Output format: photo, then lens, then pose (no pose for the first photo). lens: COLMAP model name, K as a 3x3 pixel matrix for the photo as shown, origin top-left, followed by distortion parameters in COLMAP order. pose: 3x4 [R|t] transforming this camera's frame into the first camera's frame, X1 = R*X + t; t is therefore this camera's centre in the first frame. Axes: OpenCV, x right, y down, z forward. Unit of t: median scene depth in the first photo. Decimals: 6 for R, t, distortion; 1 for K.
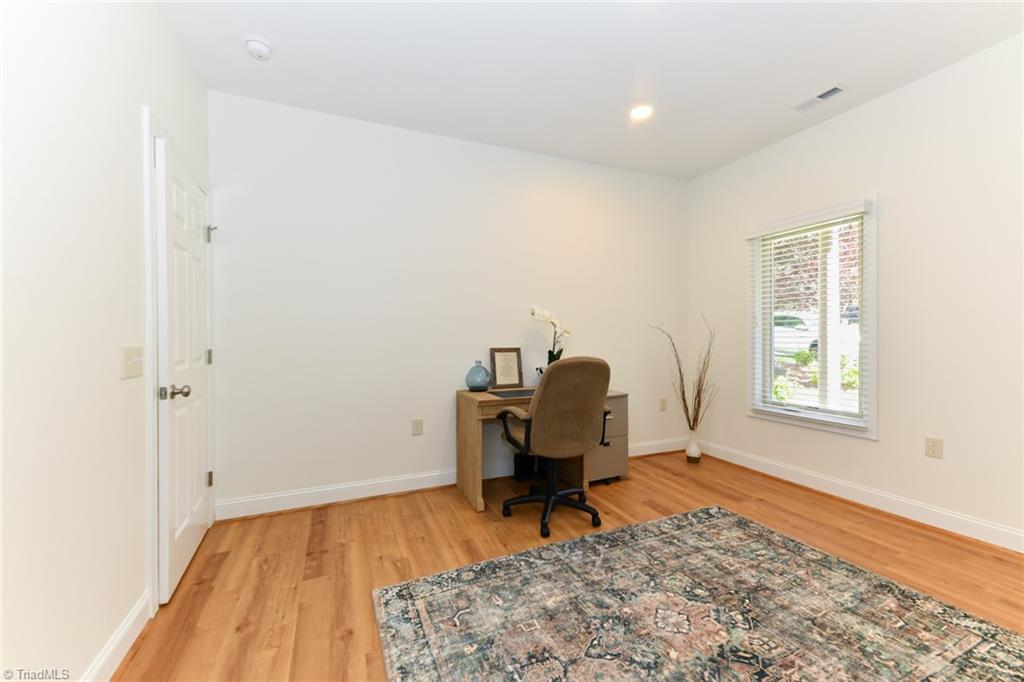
lens RADIAL K [[411.8, 0, 508.6], [0, 411.8, 342.7], [0, 0, 1]] dist [0.015998, -0.002229]
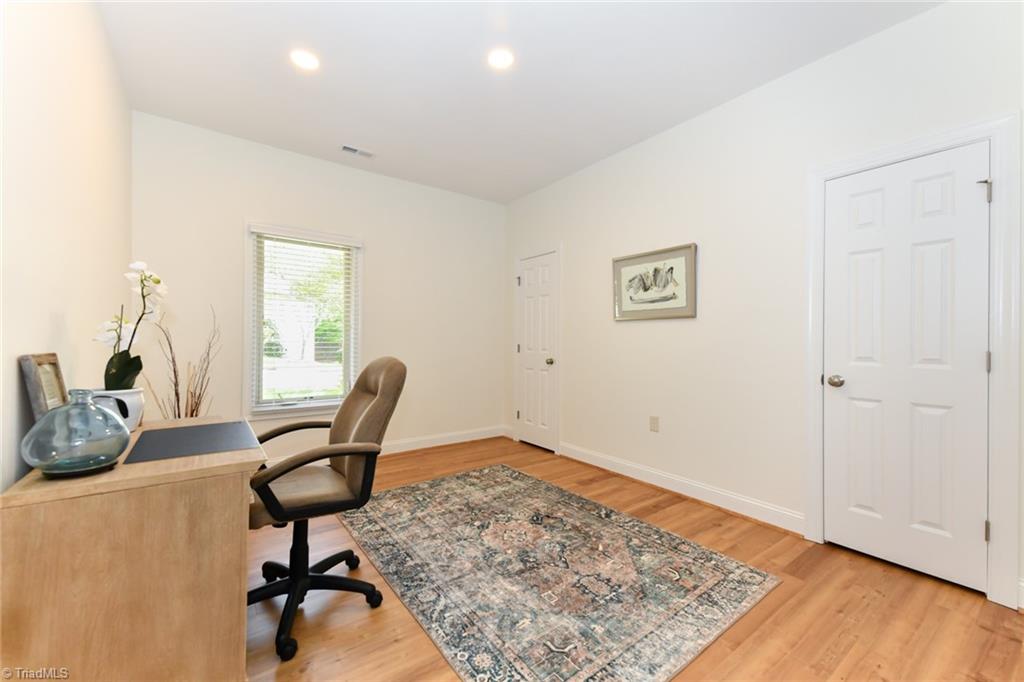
lens RADIAL K [[411.8, 0, 509.5], [0, 411.8, 342.0], [0, 0, 1]] dist [0.015998, -0.002229]
pose [[-0.239984, 0.004355, 0.970767, -0.849463], [0.004453, 0.999984, -0.003385, 0.006679], [-0.970767, 0.003510, -0.239999, 1.167680]]
